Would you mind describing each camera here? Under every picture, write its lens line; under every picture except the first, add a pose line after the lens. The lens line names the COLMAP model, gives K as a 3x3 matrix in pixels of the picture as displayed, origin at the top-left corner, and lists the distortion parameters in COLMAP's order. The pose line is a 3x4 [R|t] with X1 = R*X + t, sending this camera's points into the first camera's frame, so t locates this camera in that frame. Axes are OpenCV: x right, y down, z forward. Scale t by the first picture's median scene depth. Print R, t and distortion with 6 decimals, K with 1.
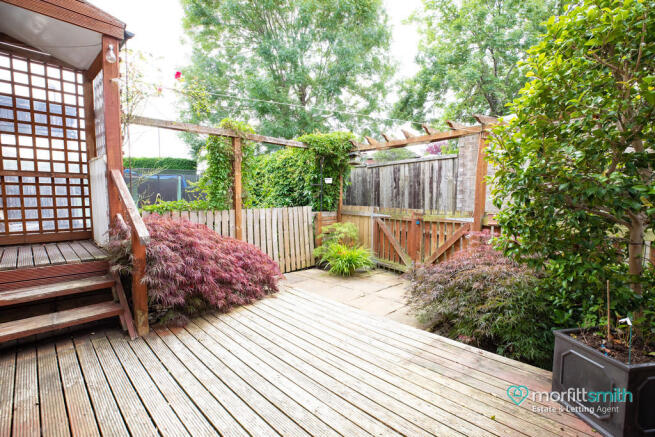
lens RADIAL K [[292.3, 0, 327.5], [0, 292.3, 218.5], [0, 0, 1]] dist [0.019845, -0.000324]
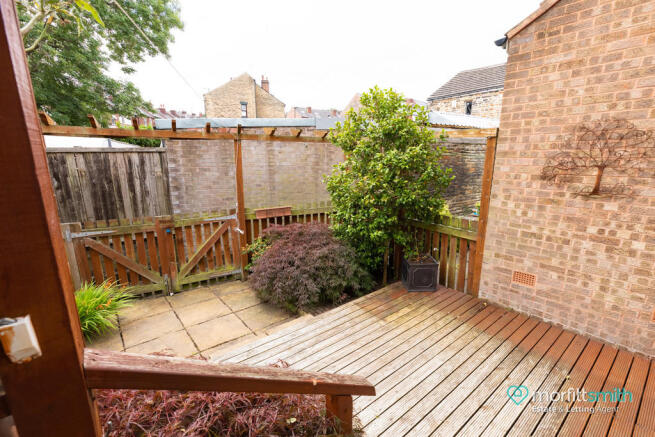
lens RADIAL K [[292.3, 0, 327.5], [0, 292.3, 218.5], [0, 0, 1]] dist [0.019845, -0.000324]
pose [[0.146560, -0.210760, 0.966489, -0.408256], [0.094856, 0.975531, 0.198348, -0.133552], [-0.984643, 0.062607, 0.162966, 0.345380]]
